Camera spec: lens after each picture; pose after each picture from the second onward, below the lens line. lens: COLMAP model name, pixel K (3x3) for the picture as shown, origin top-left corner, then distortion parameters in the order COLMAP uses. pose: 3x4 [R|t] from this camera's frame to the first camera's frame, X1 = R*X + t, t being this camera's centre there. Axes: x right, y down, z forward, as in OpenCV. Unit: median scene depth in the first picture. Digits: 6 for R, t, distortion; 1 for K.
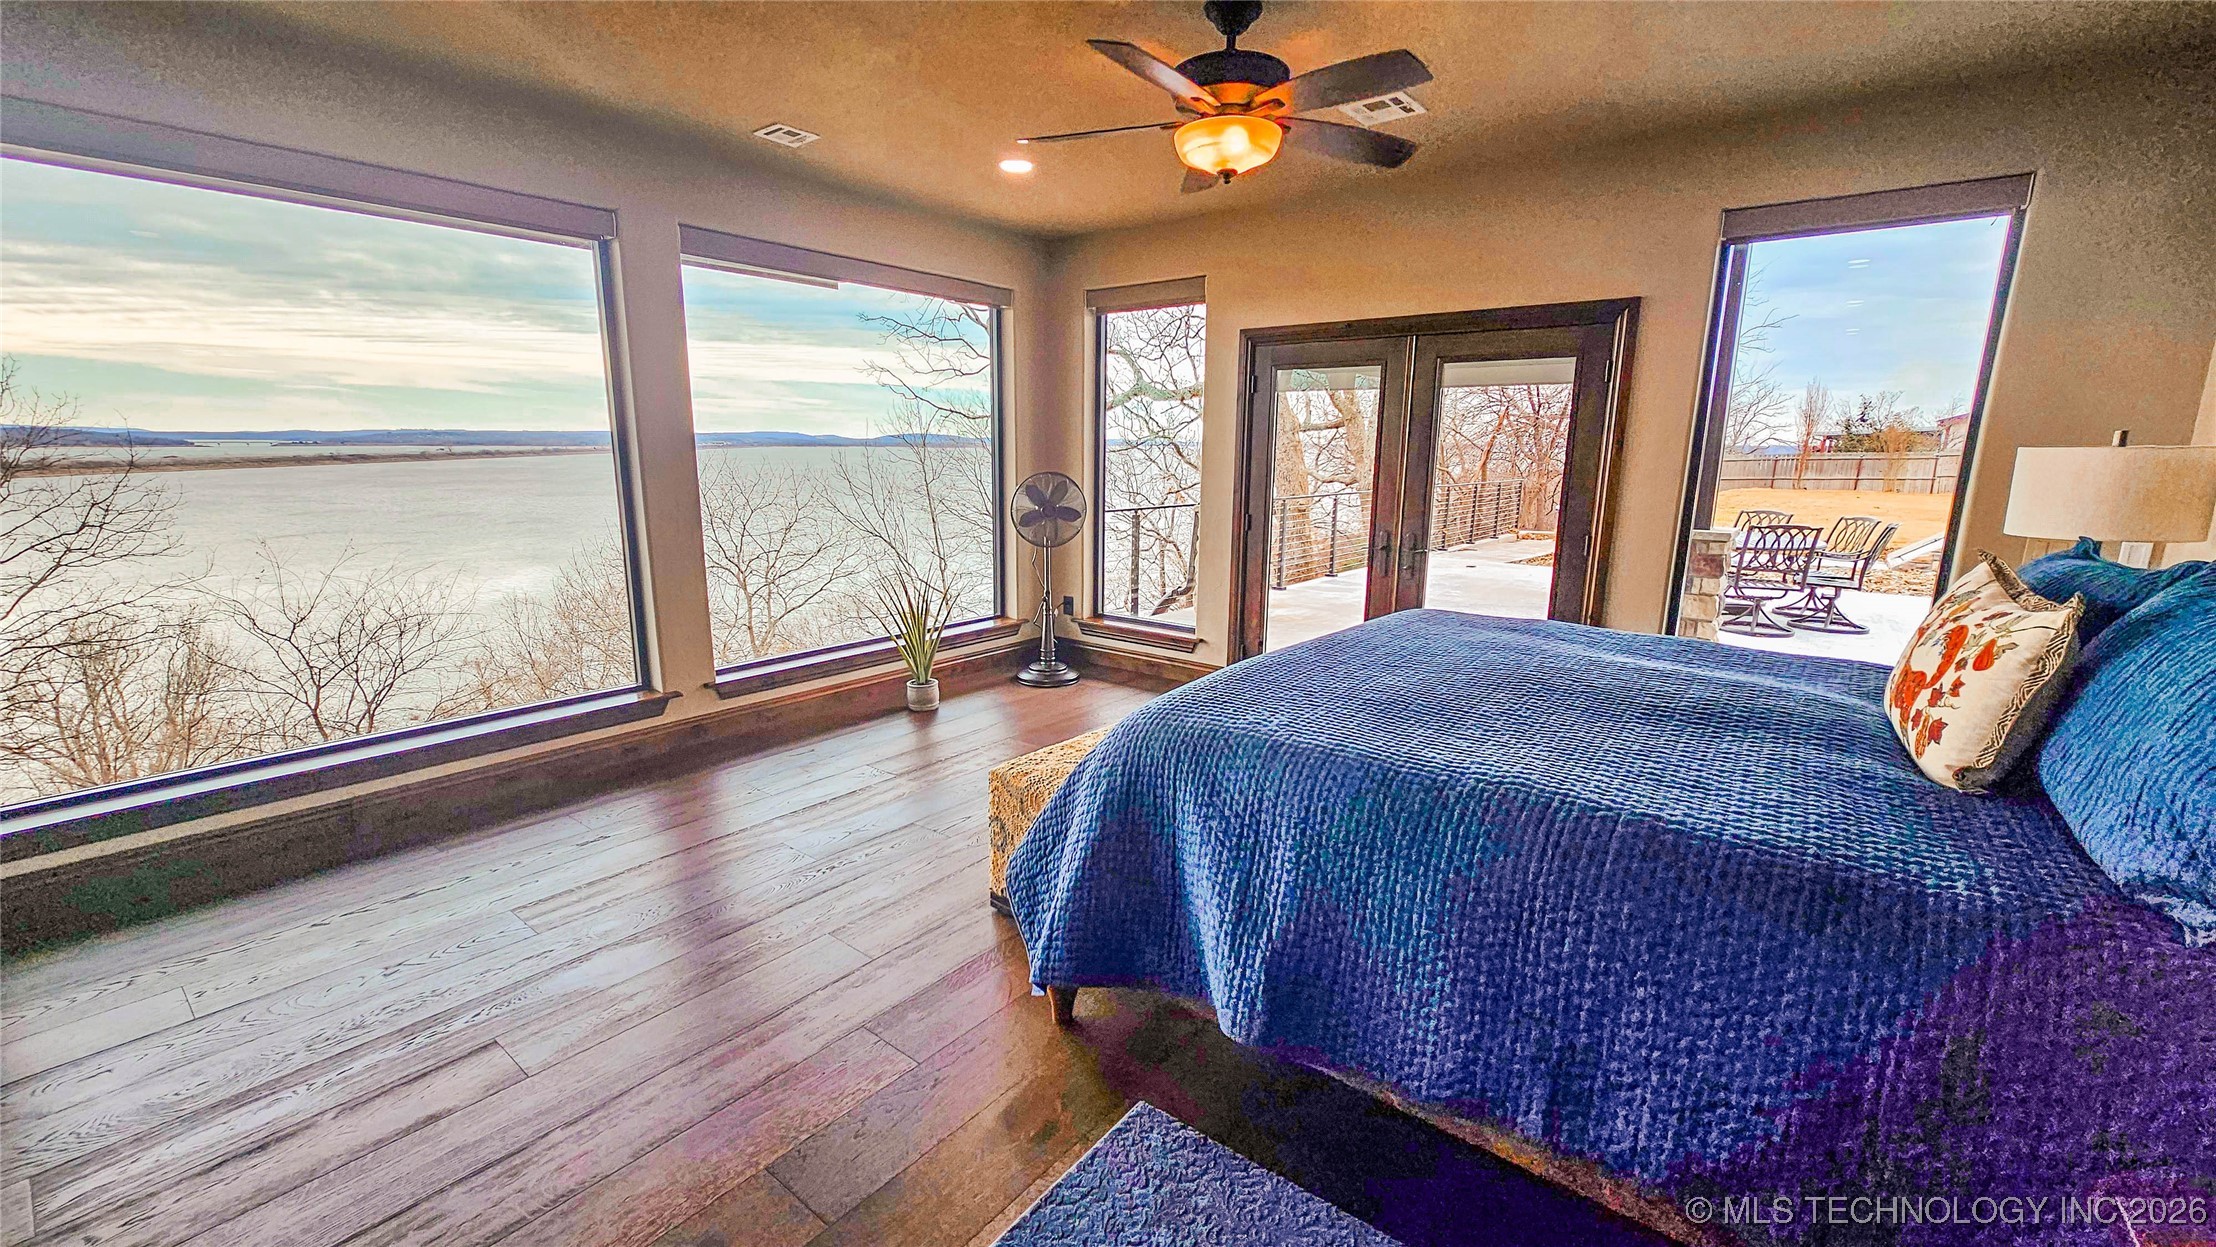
lens RADIAL K [[900.0, 0, 1116.1], [0, 900.0, 625.1], [0, 0, 1]] dist [-0.001311, 0.000143]
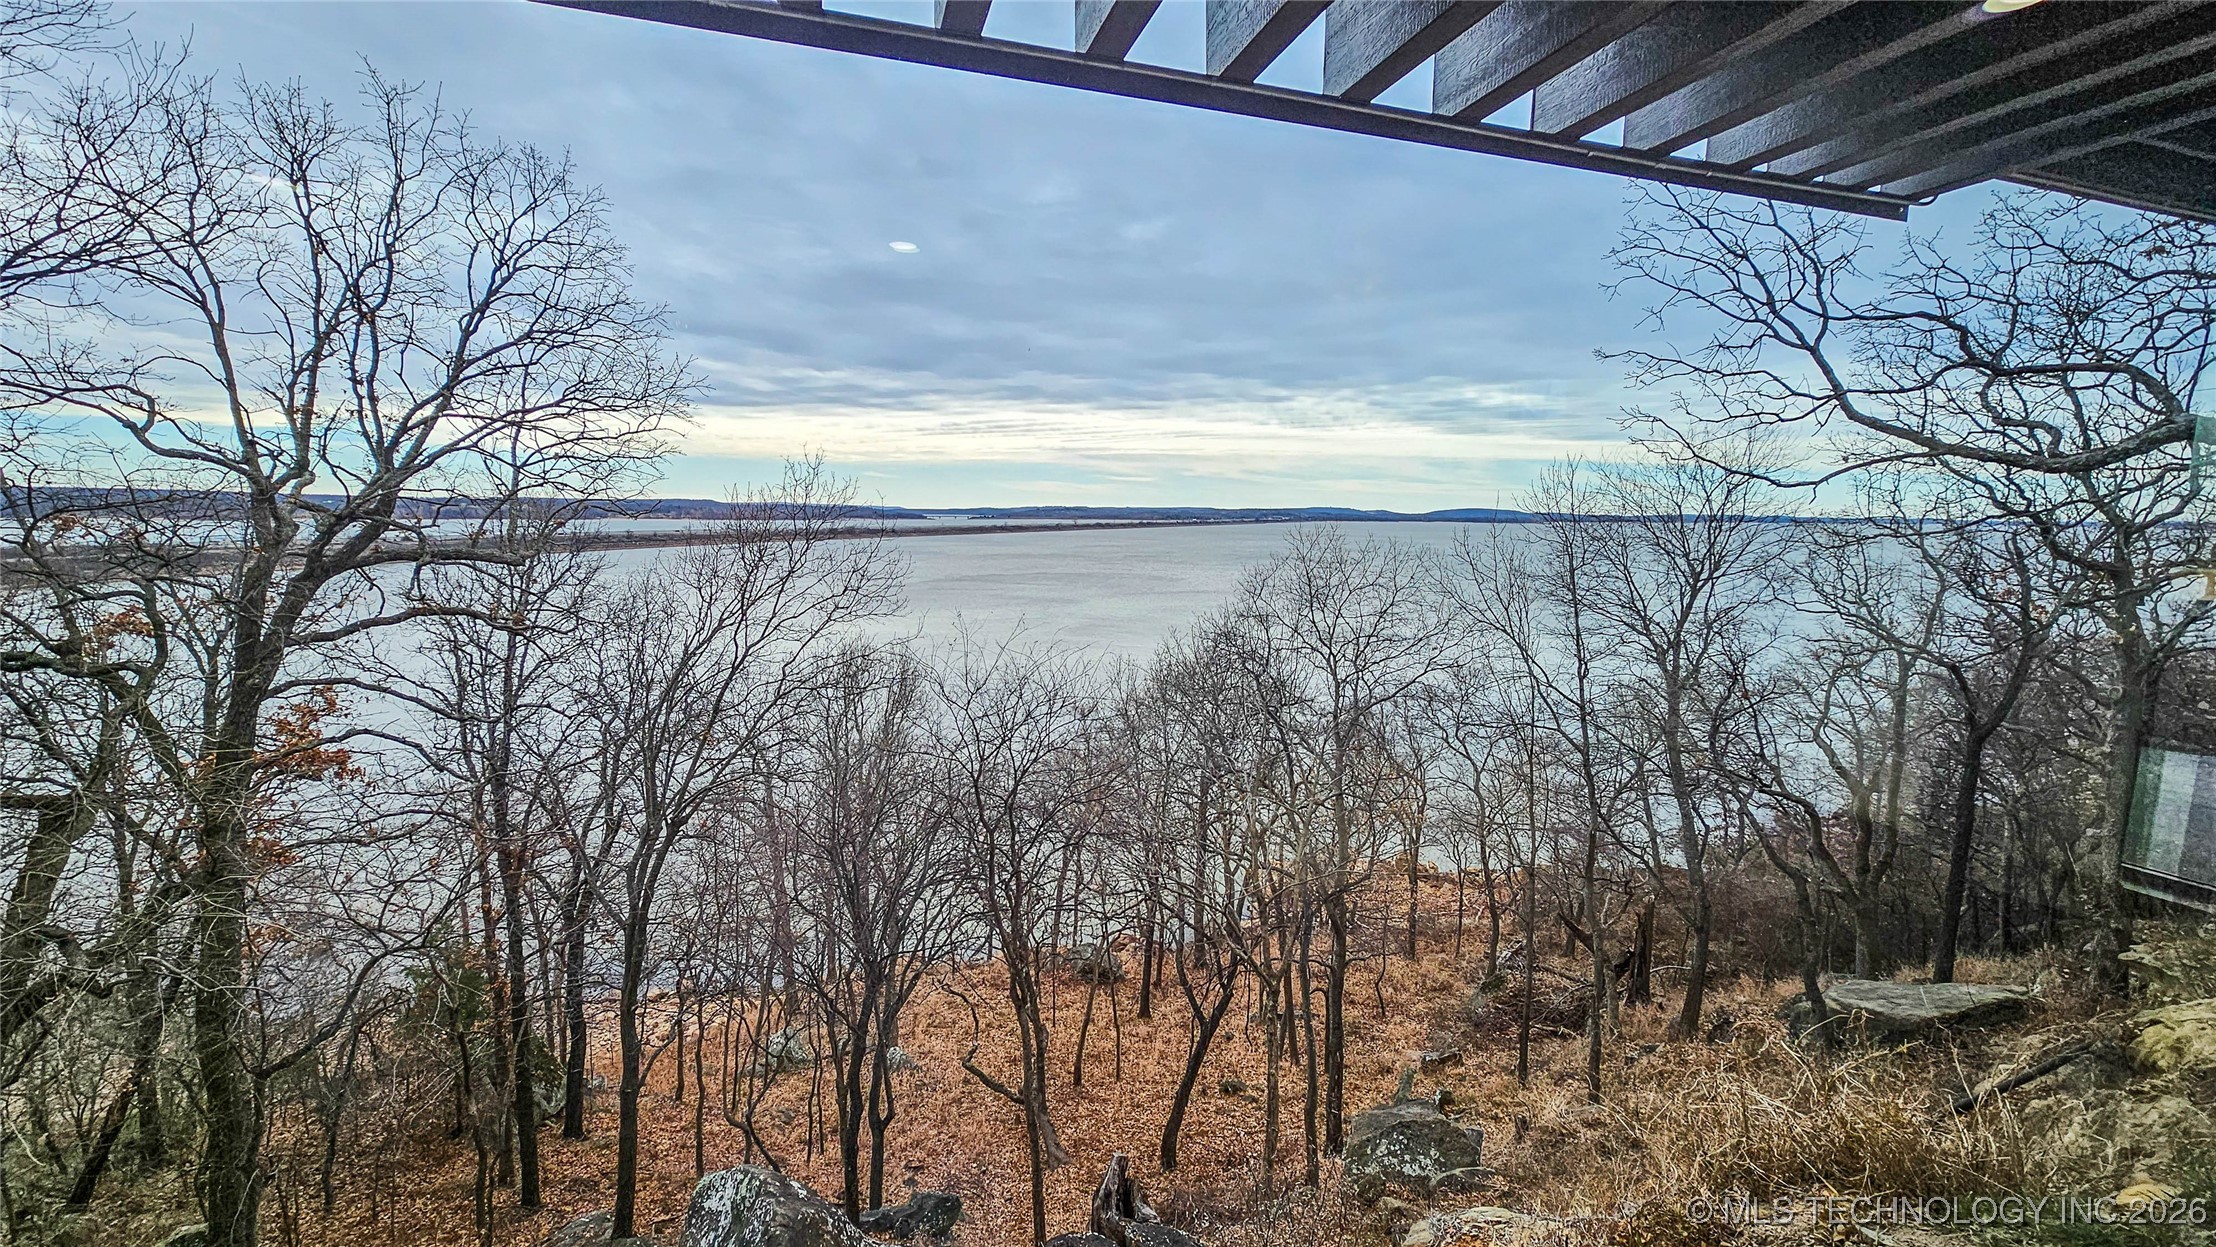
lens RADIAL K [[900.0, 0, 1111.0], [0, 900.0, 627.0], [0, 0, 1]] dist [-0.001311, 0.000143]
pose [[0.832925, 0.073225, -0.548520, -0.098416], [-0.117149, 0.992074, -0.045452, -0.018694], [0.540844, 0.102117, 0.834901, 0.094735]]
